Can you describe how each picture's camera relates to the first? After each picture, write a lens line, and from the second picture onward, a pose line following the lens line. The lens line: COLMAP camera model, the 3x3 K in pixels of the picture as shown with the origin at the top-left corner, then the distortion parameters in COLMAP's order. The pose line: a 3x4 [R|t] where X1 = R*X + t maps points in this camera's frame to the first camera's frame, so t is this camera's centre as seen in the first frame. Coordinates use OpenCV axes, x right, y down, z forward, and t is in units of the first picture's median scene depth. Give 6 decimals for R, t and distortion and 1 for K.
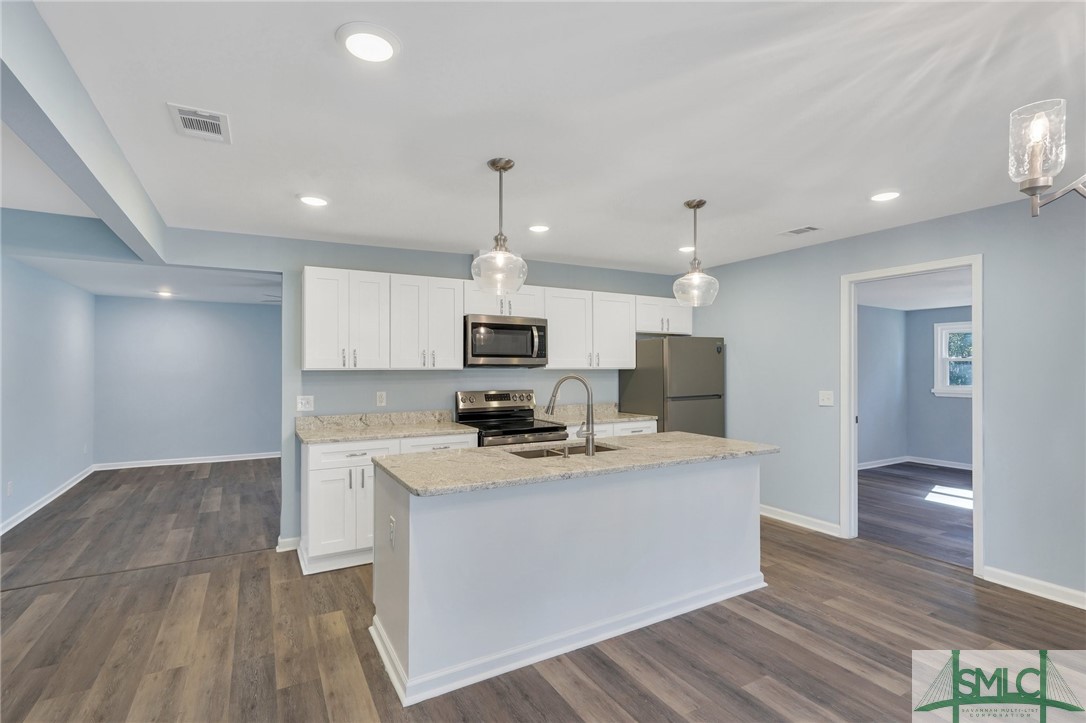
lens RADIAL K [[513.2, 0, 543.0], [0, 513.2, 361.5], [0, 0, 1]] dist [-0.000634, 0.001199]
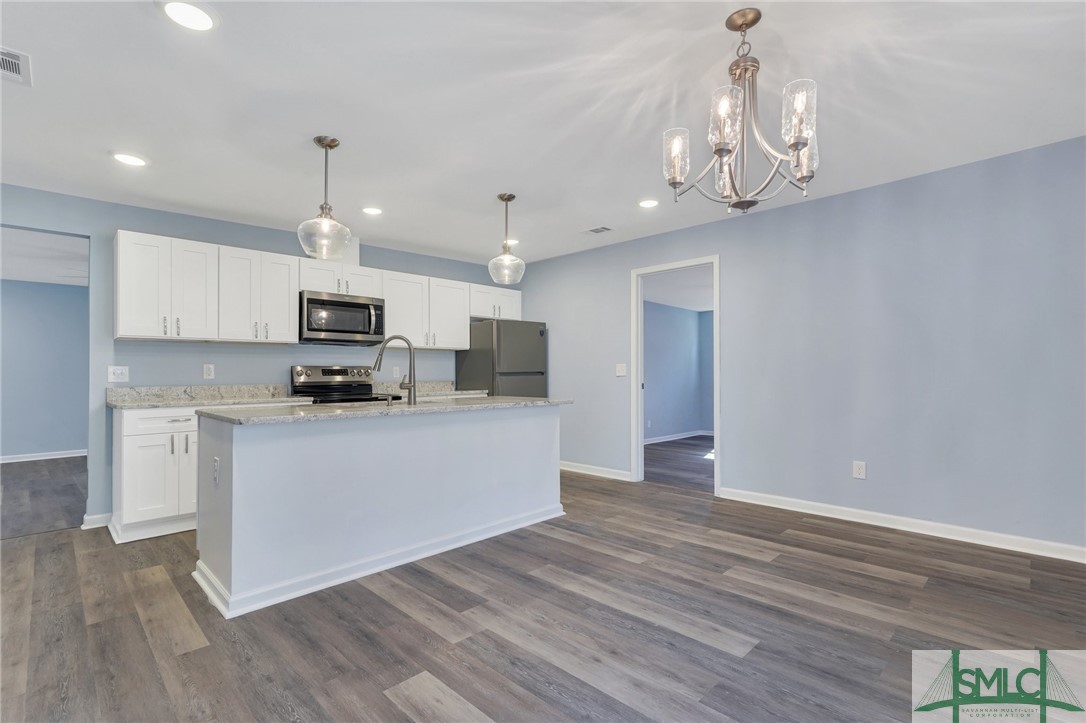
lens RADIAL K [[504.4, 0, 540.2], [0, 504.4, 365.6], [0, 0, 1]] dist [-0.009117, 0.008075]
pose [[0.964213, -0.000905, 0.265128, 0.057813], [0.002481, 0.999981, -0.005610, 0.085808], [-0.265118, 0.006067, 0.964197, -0.140055]]
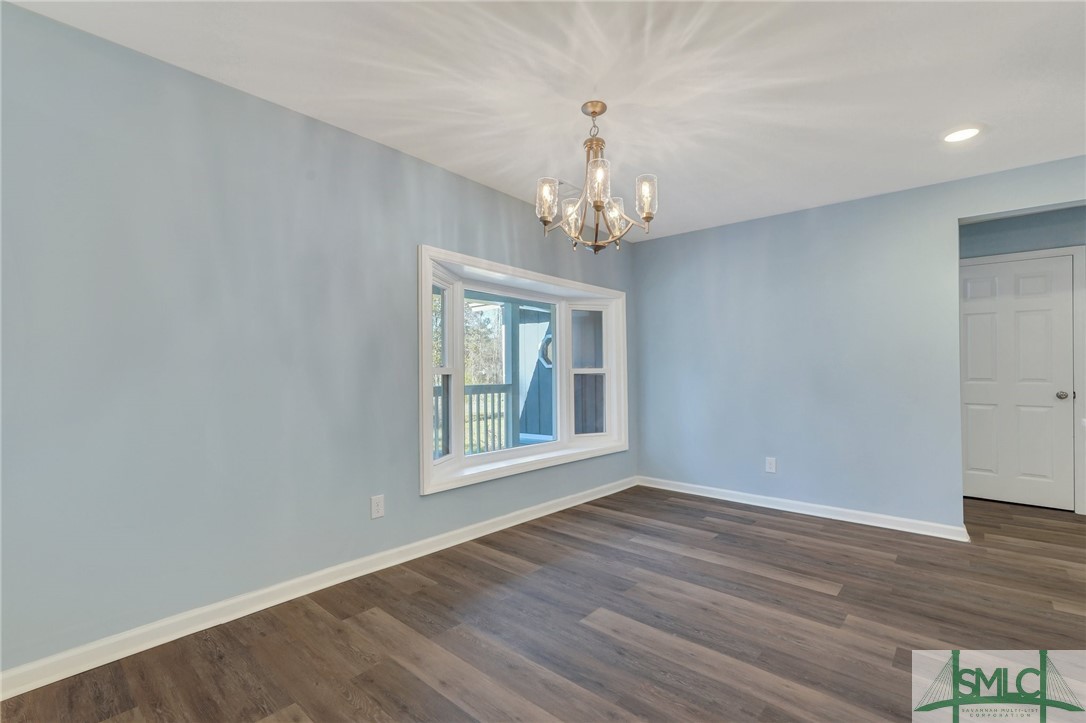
lens RADIAL K [[486.5, 0, 543.0], [0, 486.5, 370.9], [0, 0, 1]] dist [-0.011632, 0.007110]
pose [[-0.943596, 0.005516, -0.331054, 0.728474], [0.007543, 0.999960, -0.004838, 0.087405], [0.331014, -0.007062, -0.943599, 0.967289]]
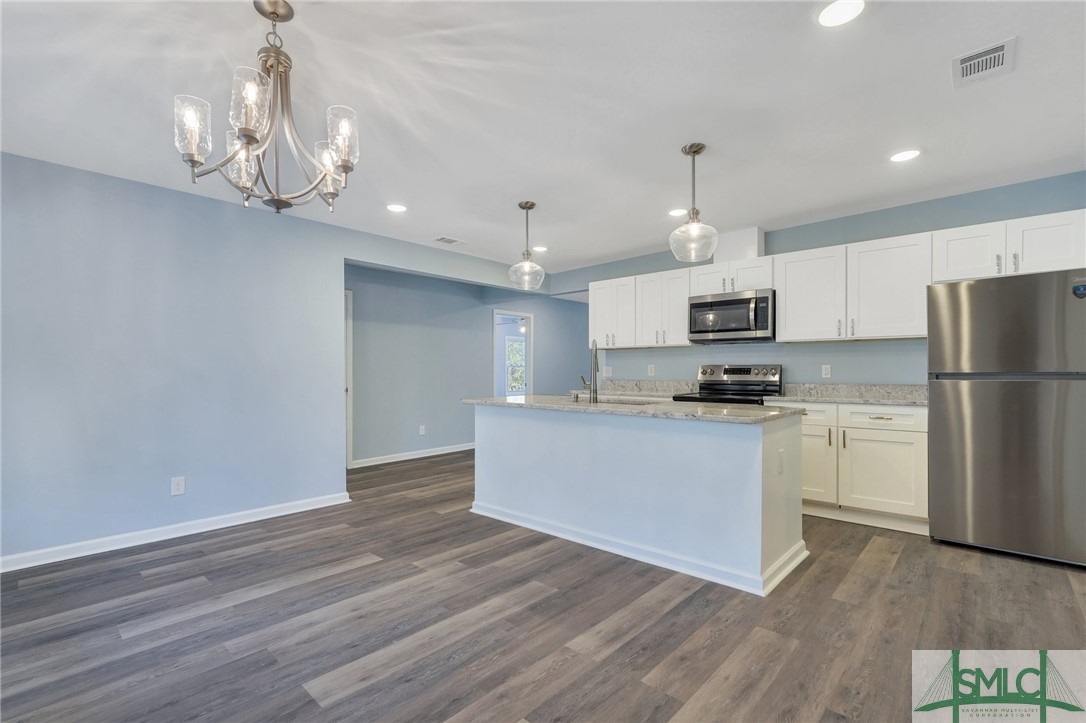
lens RADIAL K [[486.5, 0, 543.0], [0, 486.5, 370.9], [0, 0, 1]] dist [-0.011632, 0.007110]
pose [[0.307515, -0.000577, -0.951543, 0.994629], [0.010624, 0.999940, 0.002827, 0.084550], [0.951484, -0.010978, 0.307502, 0.440440]]
